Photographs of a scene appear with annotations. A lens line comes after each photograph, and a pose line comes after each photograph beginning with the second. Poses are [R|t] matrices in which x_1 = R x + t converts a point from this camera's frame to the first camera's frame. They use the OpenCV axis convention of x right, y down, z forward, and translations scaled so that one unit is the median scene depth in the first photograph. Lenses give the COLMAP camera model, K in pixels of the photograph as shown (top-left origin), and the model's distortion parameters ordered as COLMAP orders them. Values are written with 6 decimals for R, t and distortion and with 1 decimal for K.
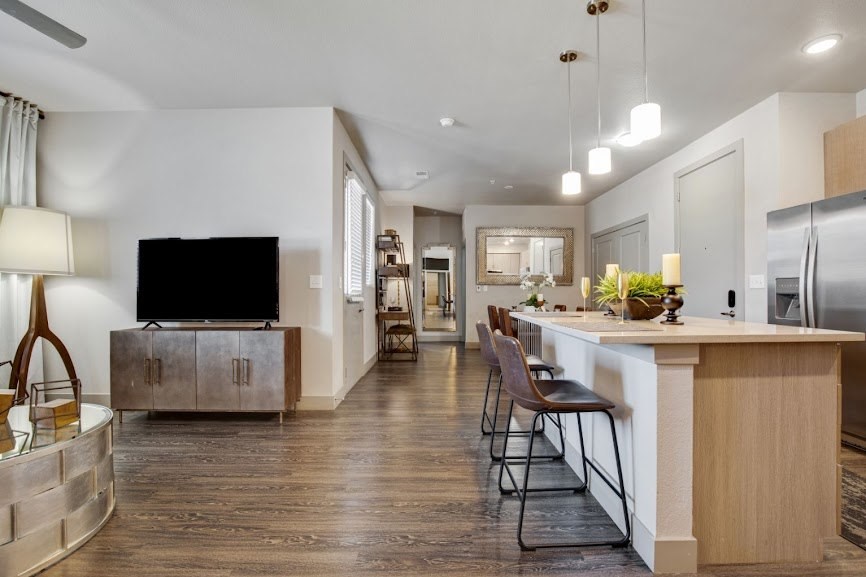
lens RADIAL K [[401.5, 0, 433.0], [0, 401.5, 297.2], [0, 0, 1]] dist [-0.000489, -0.000150]
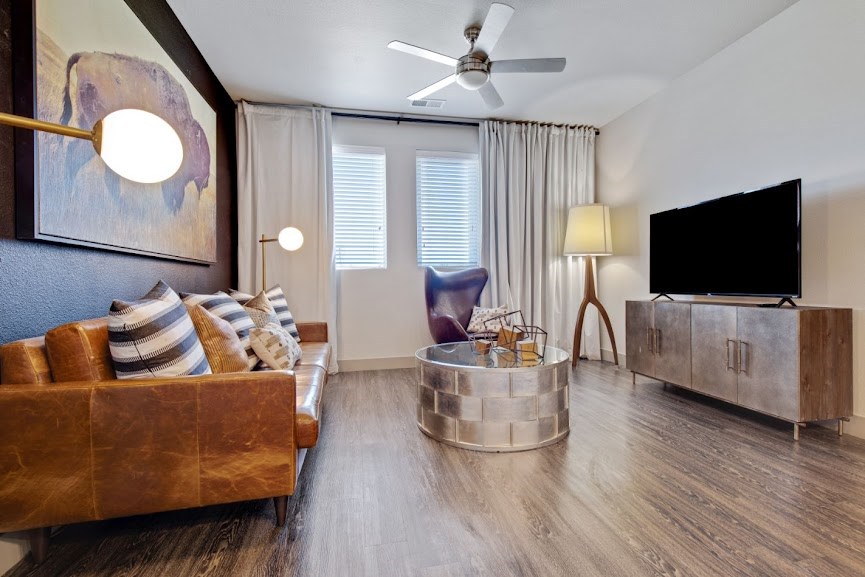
lens RADIAL K [[394.3, 0, 432.5], [0, 394.3, 288.5], [0, 0, 1]] dist [0.003305, 0.000293]
pose [[0.217835, 0.010244, -0.975932, 0.165289], [0.002979, 0.999933, 0.011161, 0.036675], [0.975981, -0.005338, 0.217790, 0.221103]]
